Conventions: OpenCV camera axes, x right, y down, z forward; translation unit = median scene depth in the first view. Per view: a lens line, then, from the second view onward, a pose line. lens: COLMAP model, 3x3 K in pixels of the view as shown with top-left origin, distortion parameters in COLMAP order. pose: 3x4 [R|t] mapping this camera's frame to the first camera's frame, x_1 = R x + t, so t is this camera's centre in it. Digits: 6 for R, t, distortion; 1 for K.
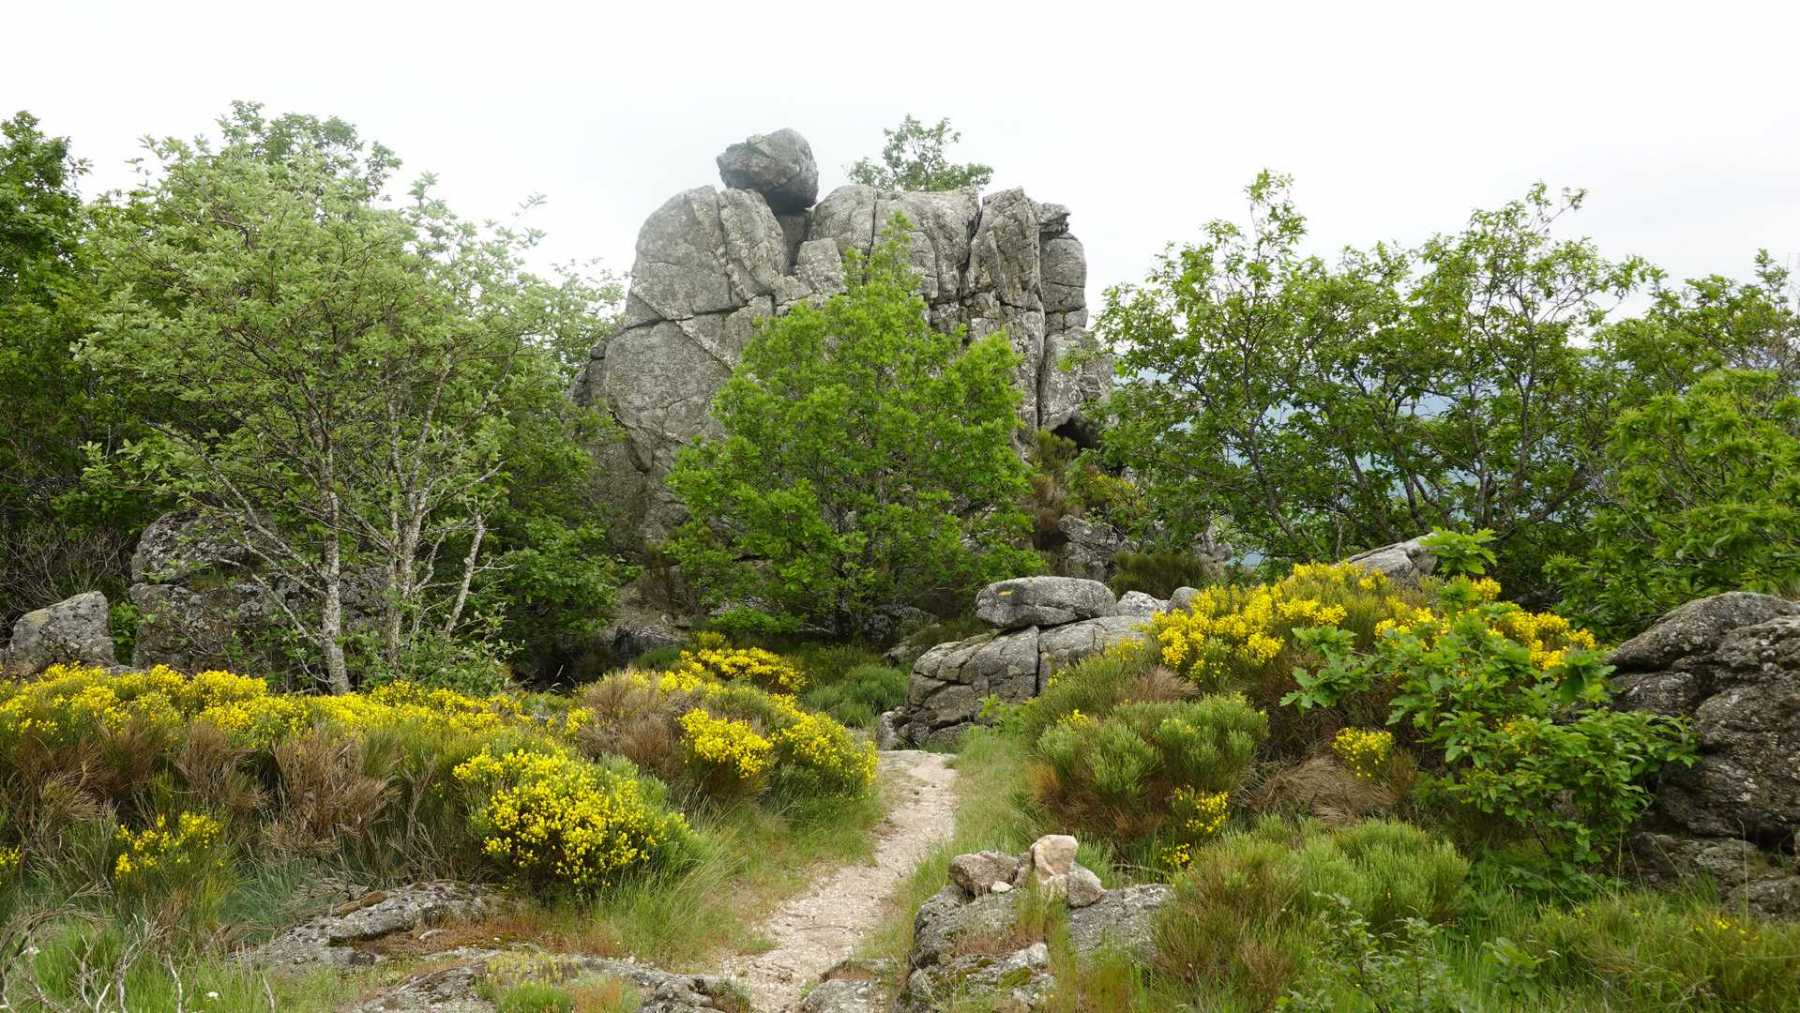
lens RADIAL K [[2063.7, 0, 900.7], [0, 2063.7, 506.5], [0, 0, 1]] dist [0.002575, 0.000000]
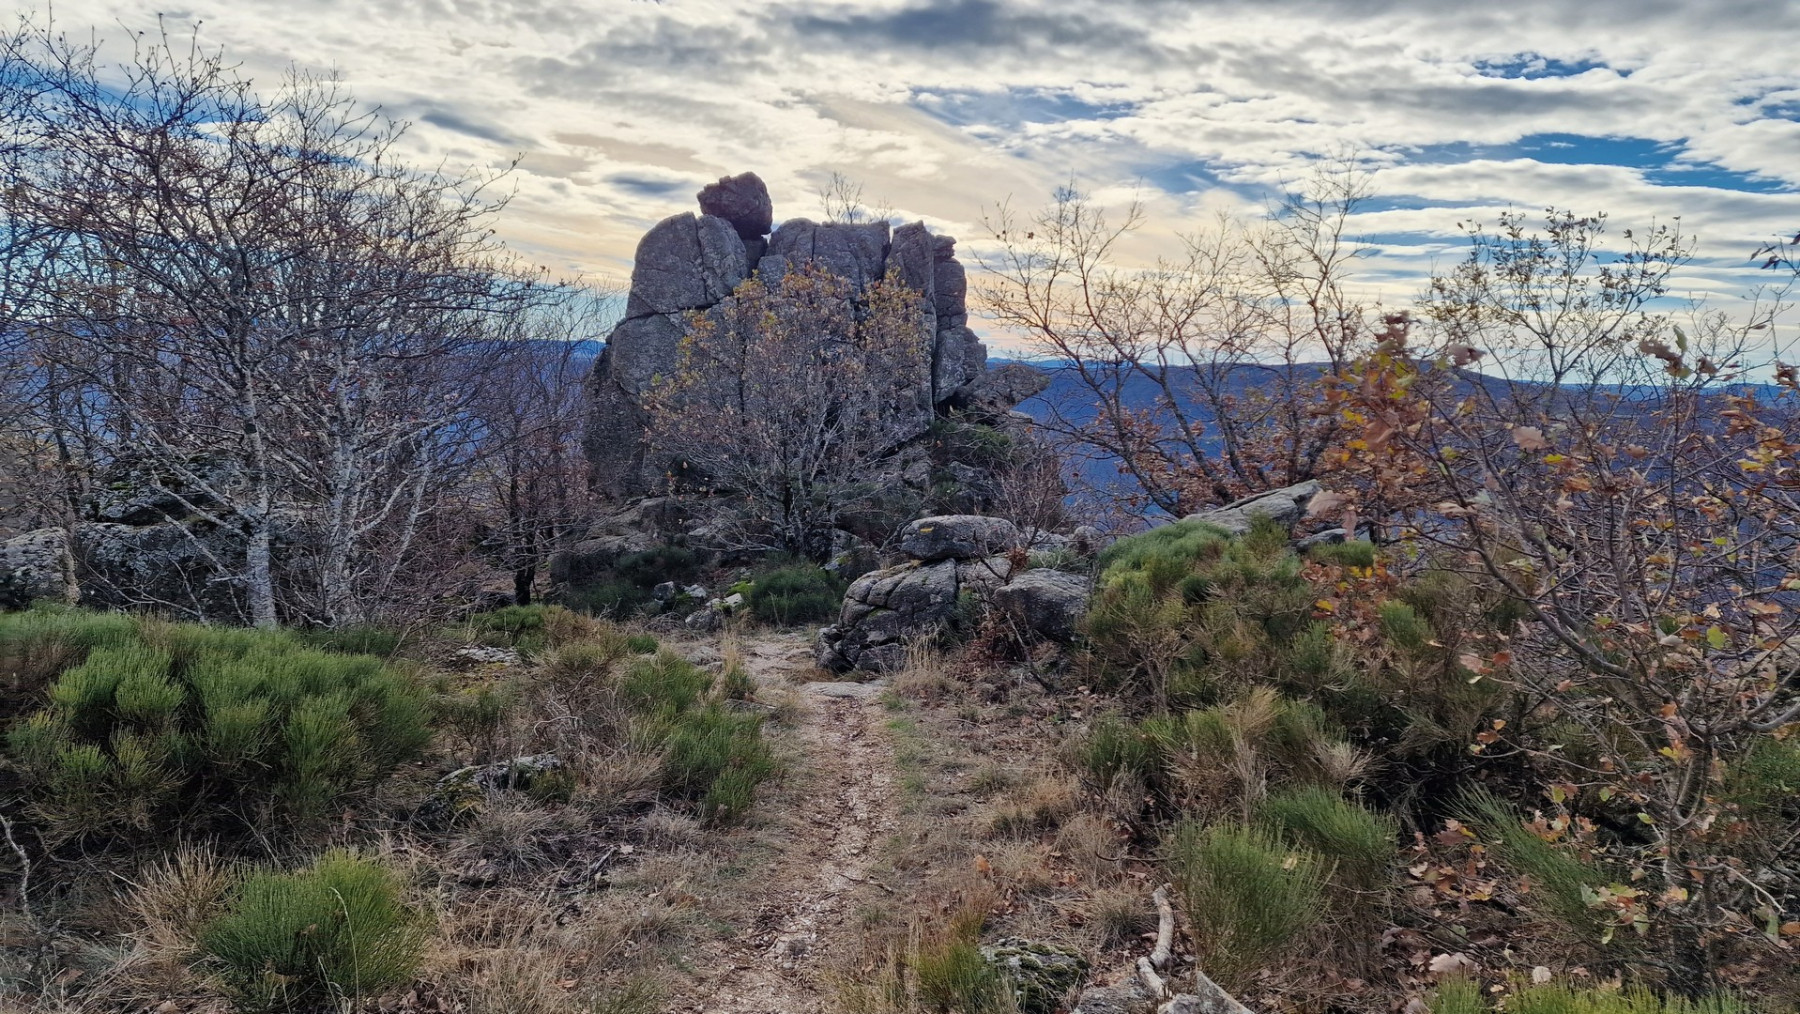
lens RADIAL K [[1269.8, 0, 897.0], [0, 1269.8, 514.8], [0, 0, 1]] dist [0.004220, -0.000288]
pose [[0.998555, 0.005982, 0.053399, -0.002005], [-0.008465, 0.998888, 0.046384, 0.000553], [-0.053062, -0.046769, 0.997495, 0.165732]]
